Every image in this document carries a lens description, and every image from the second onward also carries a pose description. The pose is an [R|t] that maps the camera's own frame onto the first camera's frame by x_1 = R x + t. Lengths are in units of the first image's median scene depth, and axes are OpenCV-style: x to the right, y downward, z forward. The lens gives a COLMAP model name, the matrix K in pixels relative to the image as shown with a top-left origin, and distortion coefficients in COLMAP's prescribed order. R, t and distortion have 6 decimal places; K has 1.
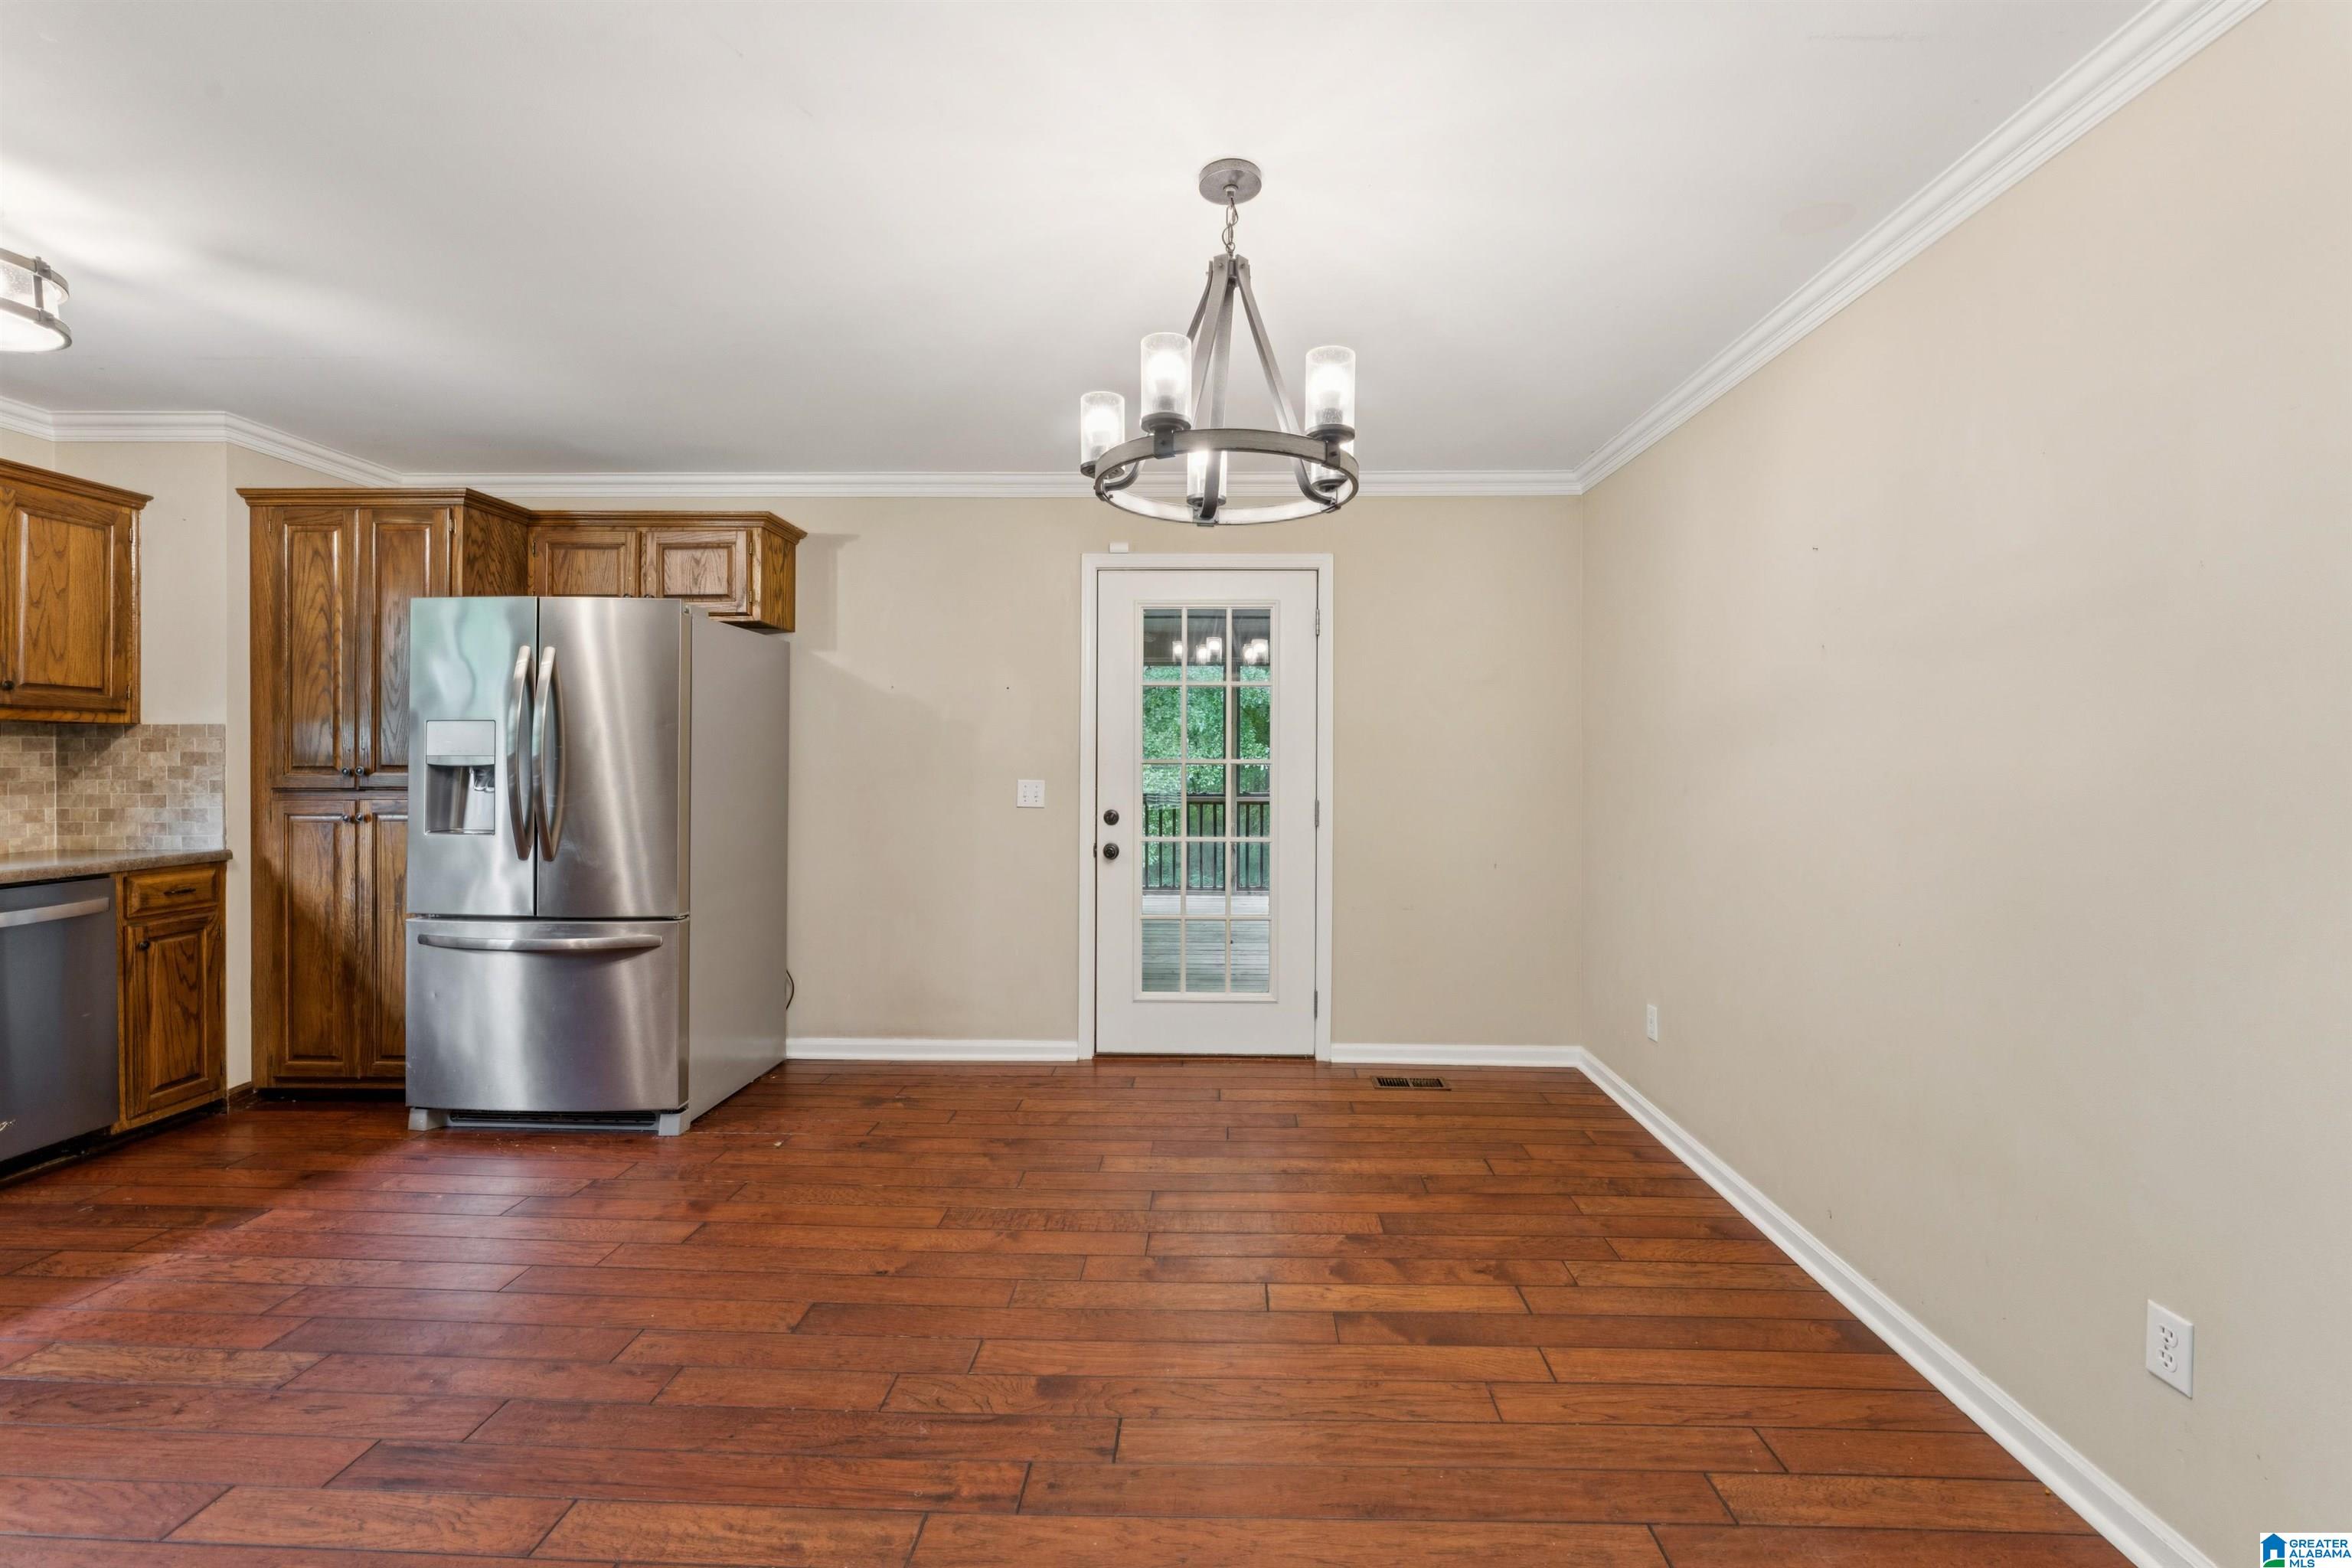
lens RADIAL K [[960.8, 0, 1198.7], [0, 960.8, 767.8], [0, 0, 1]] dist [-0.000164, -0.000617]
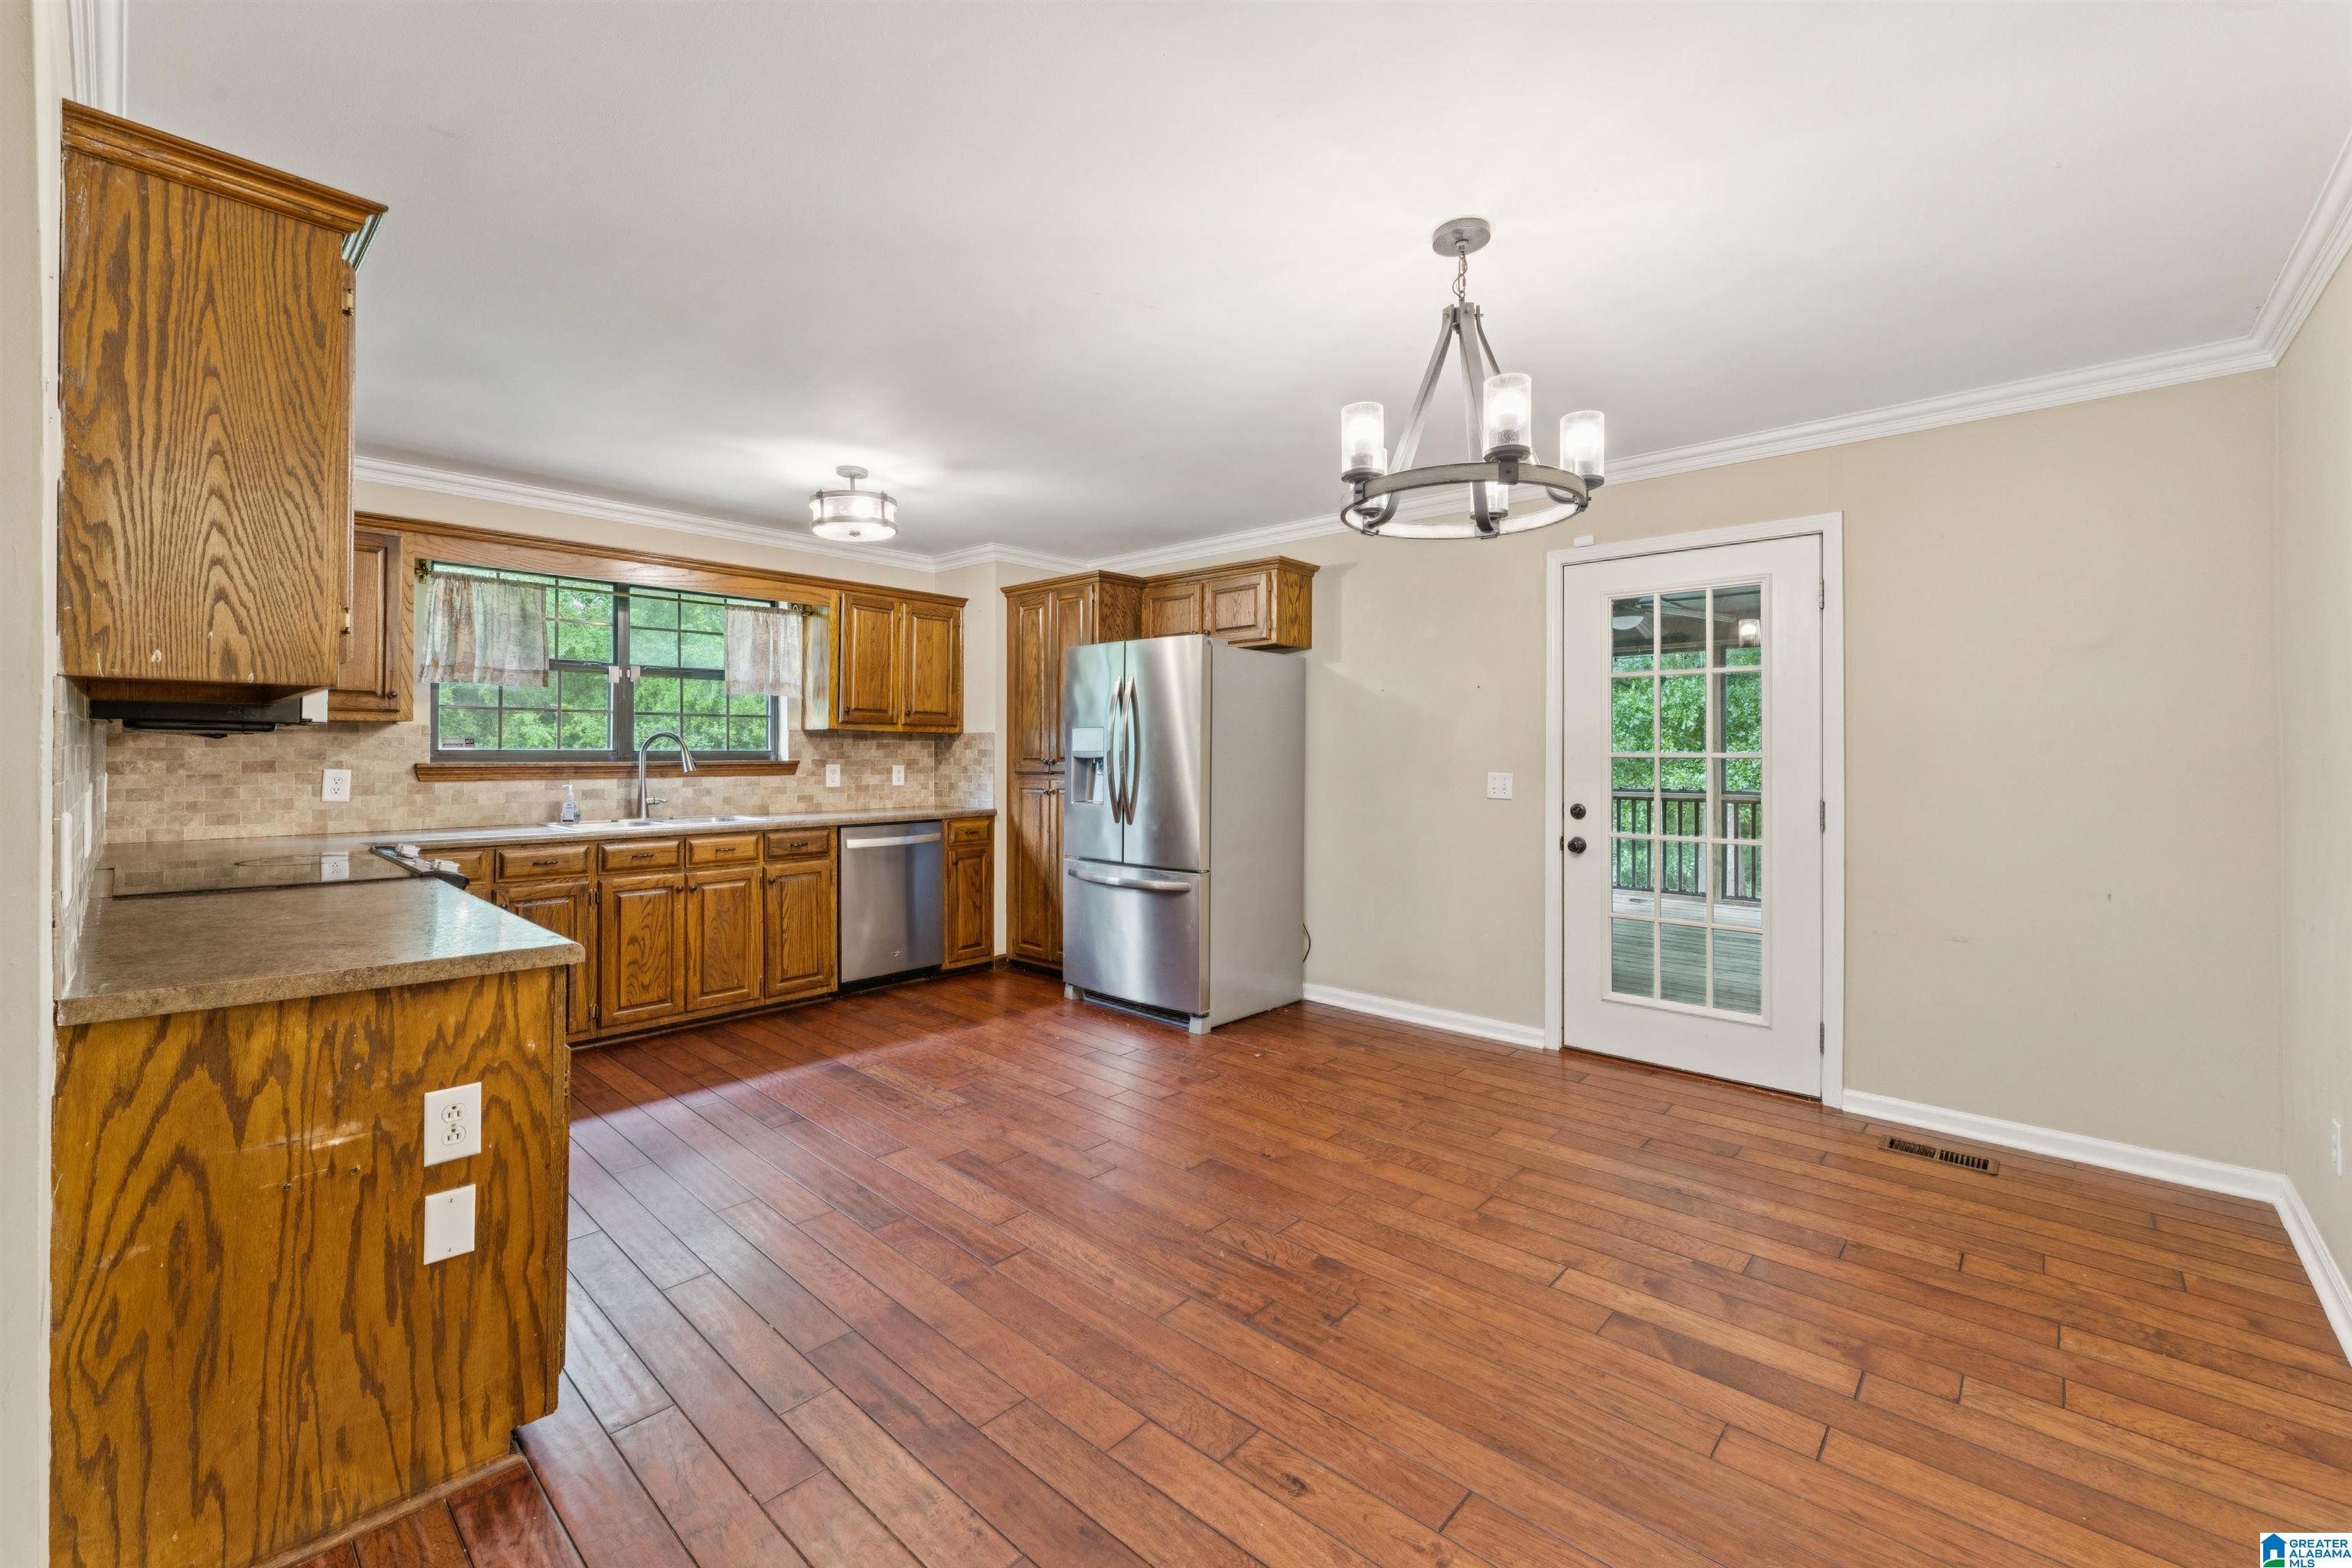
lens RADIAL K [[960.8, 0, 1177.0], [0, 960.8, 747.2], [0, 0, 1]] dist [-0.000164, -0.000617]
pose [[0.754279, -0.005558, -0.656531, 0.305092], [-0.004711, 0.999893, -0.013877, 0.001146], [0.656537, 0.013560, 0.754172, -0.033694]]
